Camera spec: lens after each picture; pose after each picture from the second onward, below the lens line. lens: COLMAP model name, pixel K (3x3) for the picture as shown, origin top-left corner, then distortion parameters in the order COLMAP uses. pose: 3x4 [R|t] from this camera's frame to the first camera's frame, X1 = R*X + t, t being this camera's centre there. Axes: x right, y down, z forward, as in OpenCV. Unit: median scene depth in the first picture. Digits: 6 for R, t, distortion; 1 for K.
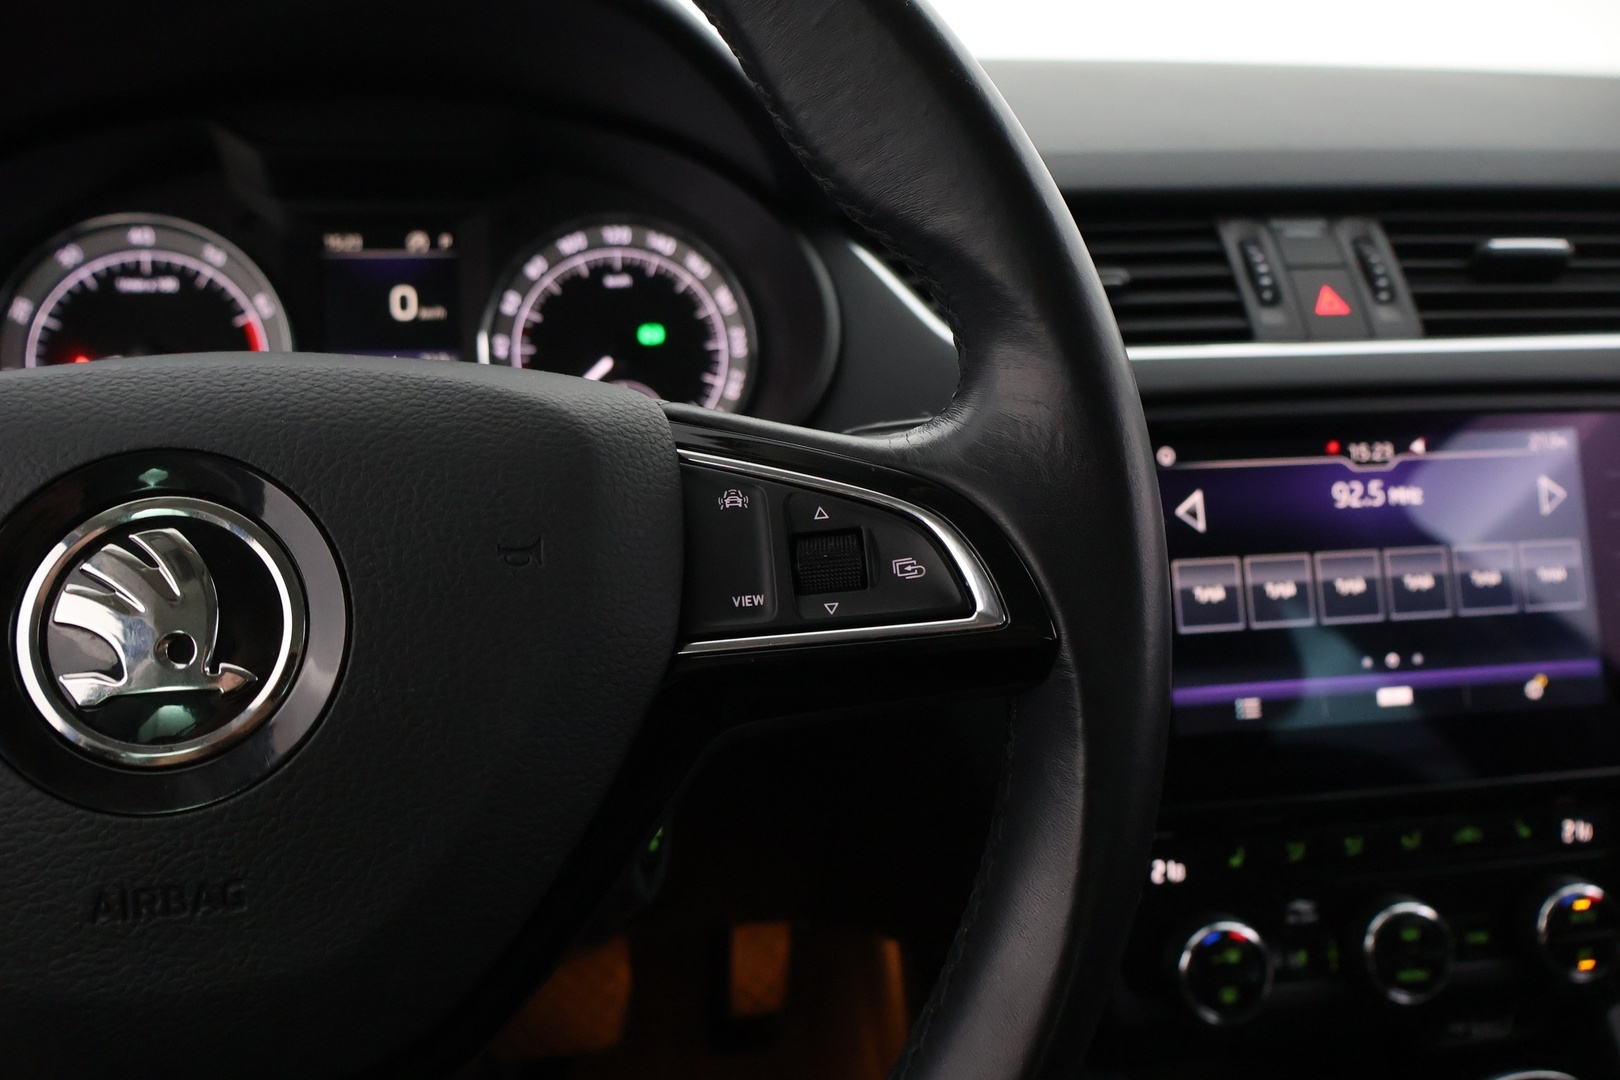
lens RADIAL K [[1338.3, 0, 799.0], [0, 1338.3, 545.4], [0, 0, 1]] dist [0.000268, 0.004965]
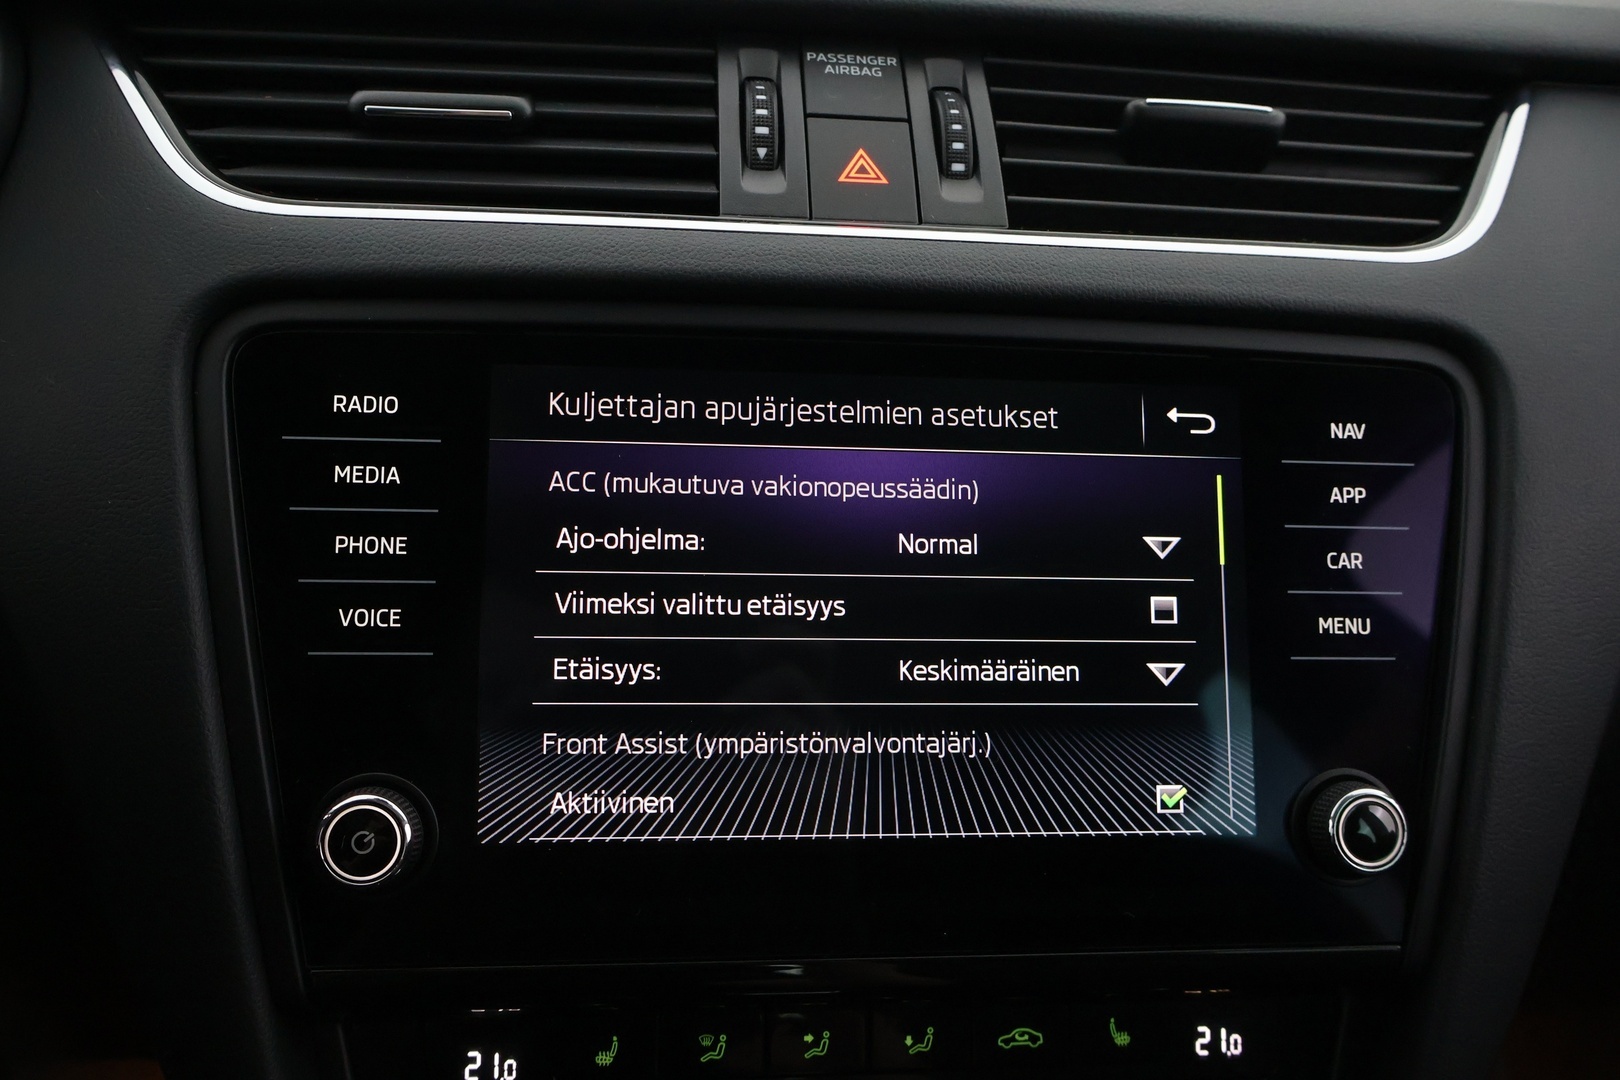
lens RADIAL K [[1338.3, 0, 809.5], [0, 1338.3, 541.9], [0, 0, 1]] dist [0.000268, 0.004965]
pose [[0.996951, 0.055014, -0.055345, 0.411691], [-0.057017, 0.997750, -0.035284, 0.018226], [0.053279, 0.038332, 0.997844, 0.369151]]
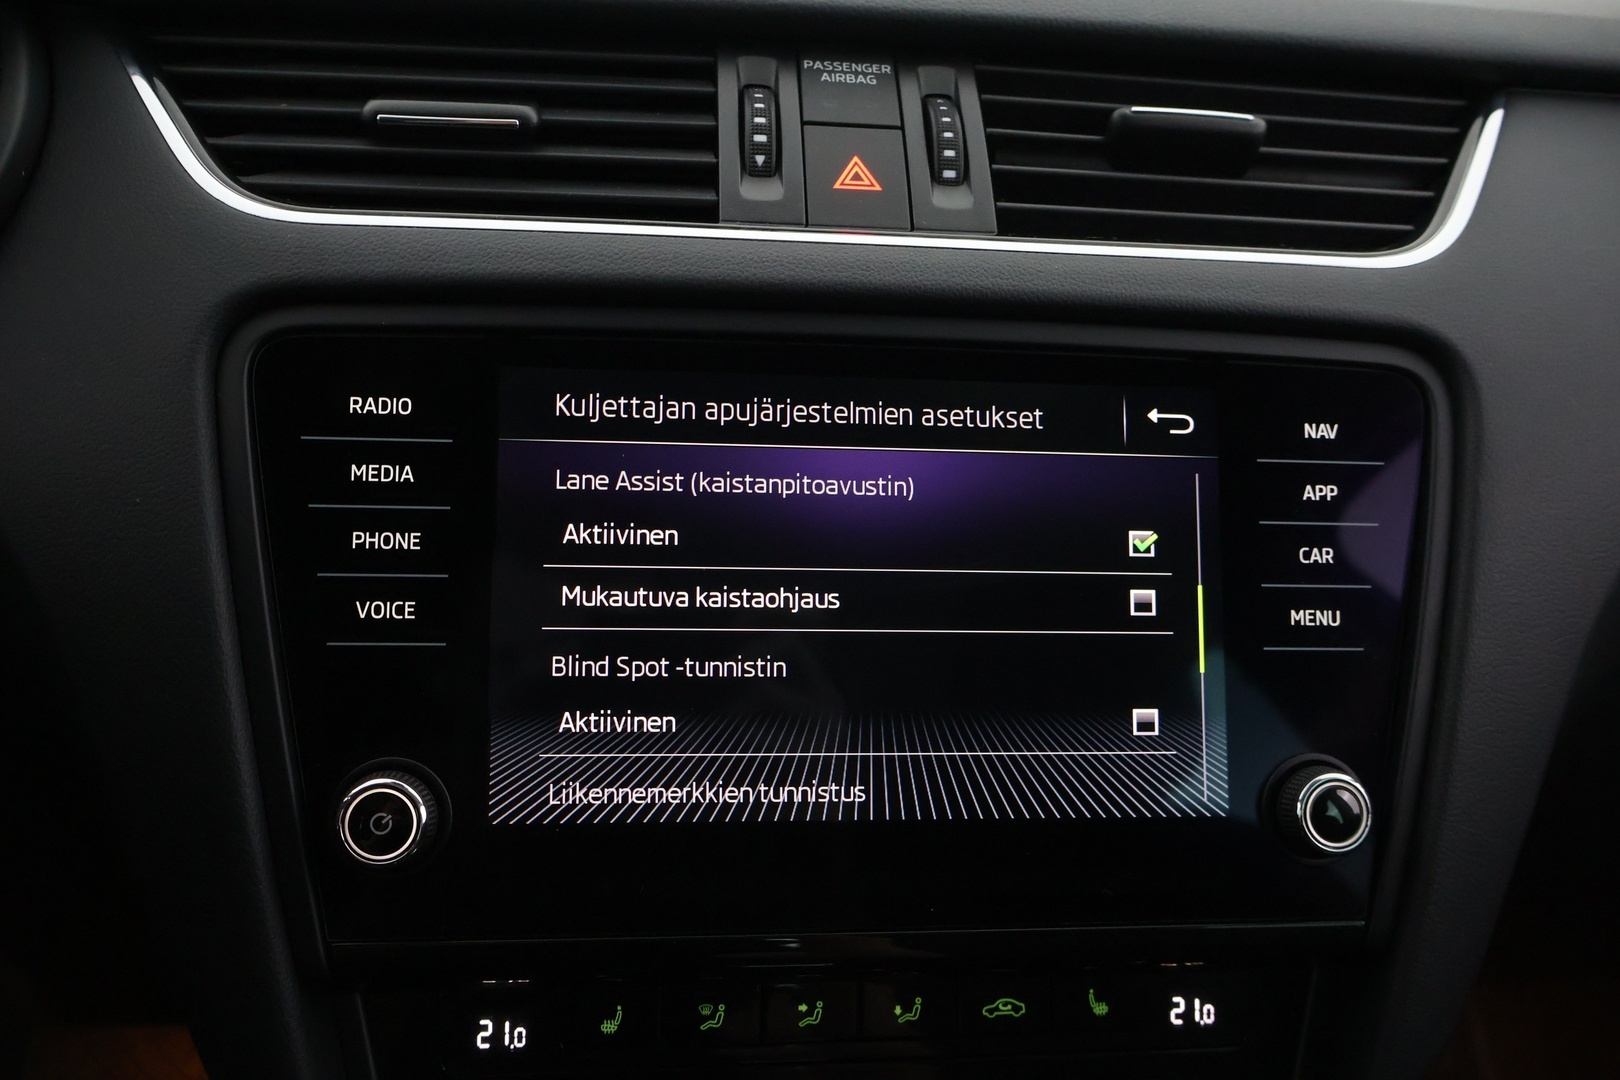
lens RADIAL K [[1338.3, 0, 812.8], [0, 1338.3, 539.1], [0, 0, 1]] dist [0.000268, 0.004965]
pose [[0.996942, 0.058431, -0.051880, 0.414743], [-0.059277, 0.998130, -0.014927, 0.007510], [0.050911, 0.017956, 0.998542, 0.341893]]
